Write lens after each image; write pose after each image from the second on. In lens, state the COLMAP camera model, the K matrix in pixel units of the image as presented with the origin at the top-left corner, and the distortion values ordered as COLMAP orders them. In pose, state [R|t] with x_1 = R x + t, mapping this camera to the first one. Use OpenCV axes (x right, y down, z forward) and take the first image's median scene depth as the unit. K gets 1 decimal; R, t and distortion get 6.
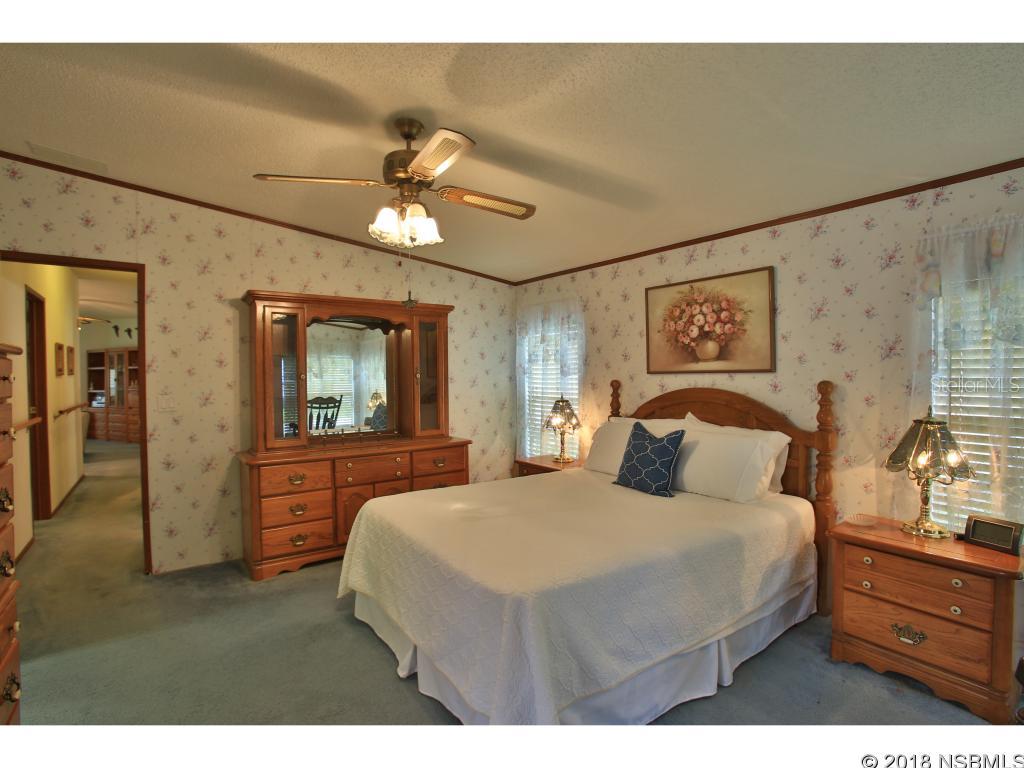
lens RADIAL K [[500.8, 0, 507.3], [0, 500.8, 385.2], [0, 0, 1]] dist [-0.054833, 0.017296]
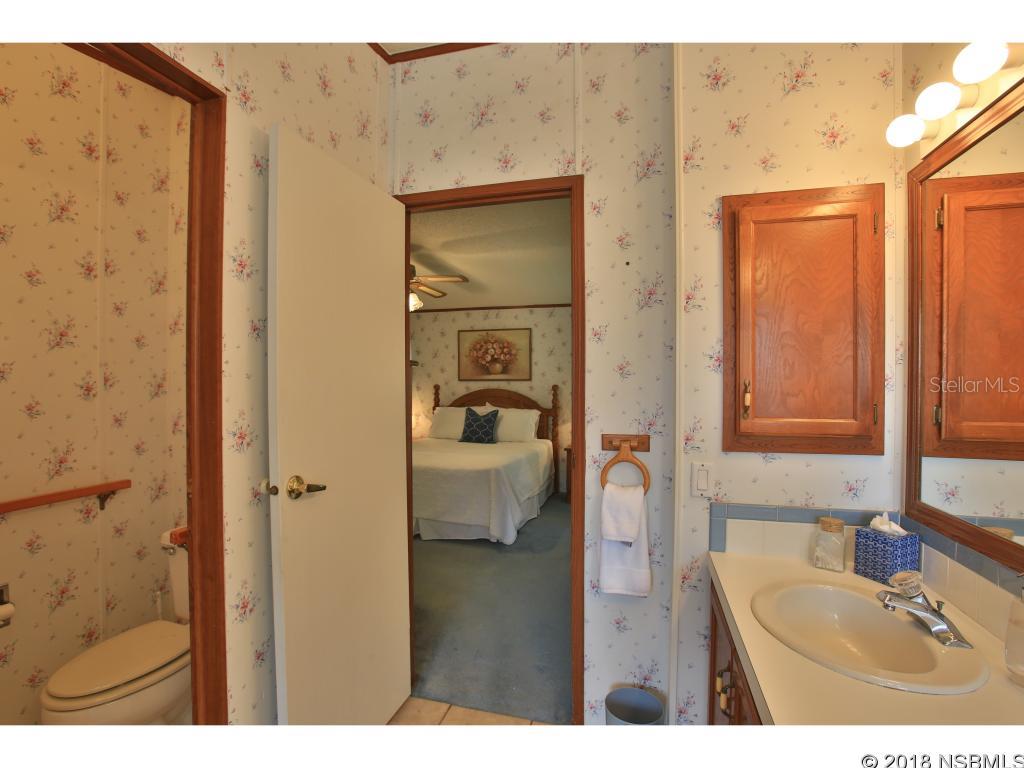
lens RADIAL K [[500.8, 0, 509.7], [0, 500.8, 388.0], [0, 0, 1]] dist [-0.054833, 0.017296]
pose [[0.789749, -0.002028, 0.613427, -0.721422], [0.006399, 0.999967, -0.004932, 0.012646], [-0.613397, 0.007820, 0.789736, -0.517652]]
